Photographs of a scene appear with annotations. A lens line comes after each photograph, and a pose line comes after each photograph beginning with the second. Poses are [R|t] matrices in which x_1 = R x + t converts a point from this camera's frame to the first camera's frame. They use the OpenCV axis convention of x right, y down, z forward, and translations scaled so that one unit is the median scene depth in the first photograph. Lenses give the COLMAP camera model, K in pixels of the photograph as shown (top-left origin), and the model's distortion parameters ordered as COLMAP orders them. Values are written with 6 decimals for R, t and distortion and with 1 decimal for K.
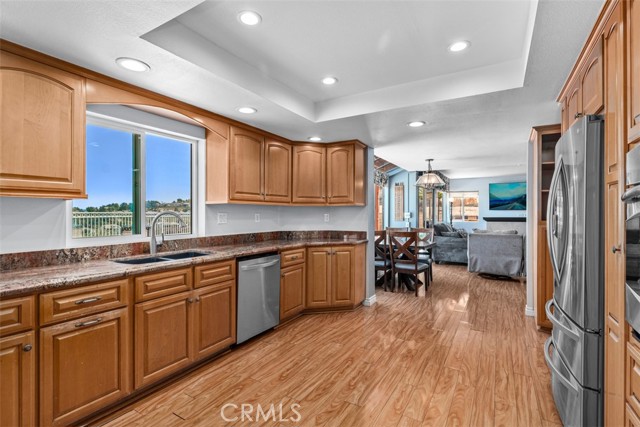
lens RADIAL K [[299.8, 0, 317.4], [0, 299.8, 212.3], [0, 0, 1]] dist [-0.002467, -0.002015]
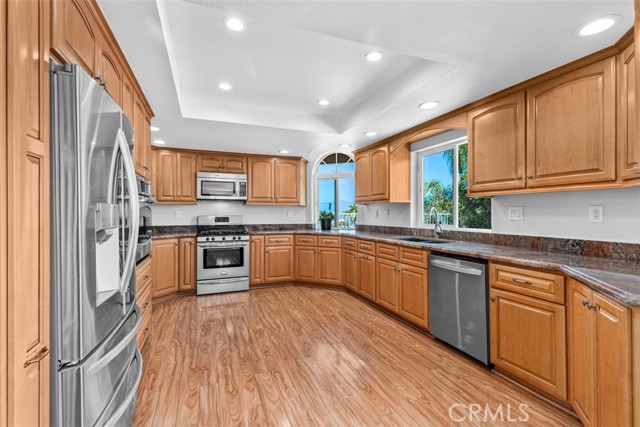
lens RADIAL K [[290.2, 0, 335.5], [0, 290.2, 211.4], [0, 0, 1]] dist [0.007170, -0.001296]
pose [[-0.564002, -0.002484, -0.825770, 0.864169], [0.003763, 0.999977, -0.005578, 0.024282], [0.825765, -0.006253, -0.563980, 1.492259]]
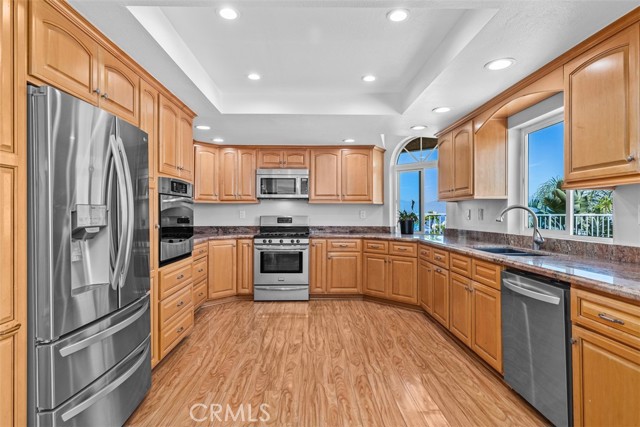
lens RADIAL K [[357.7, 0, 333.2], [0, 357.7, 210.7], [0, 0, 1]] dist [0.002327, -0.001517]
pose [[-0.820877, -0.002551, -0.571100, 0.684216], [0.002154, 0.999969, -0.007562, 0.024305], [0.571101, -0.007437, -0.820846, 1.713520]]
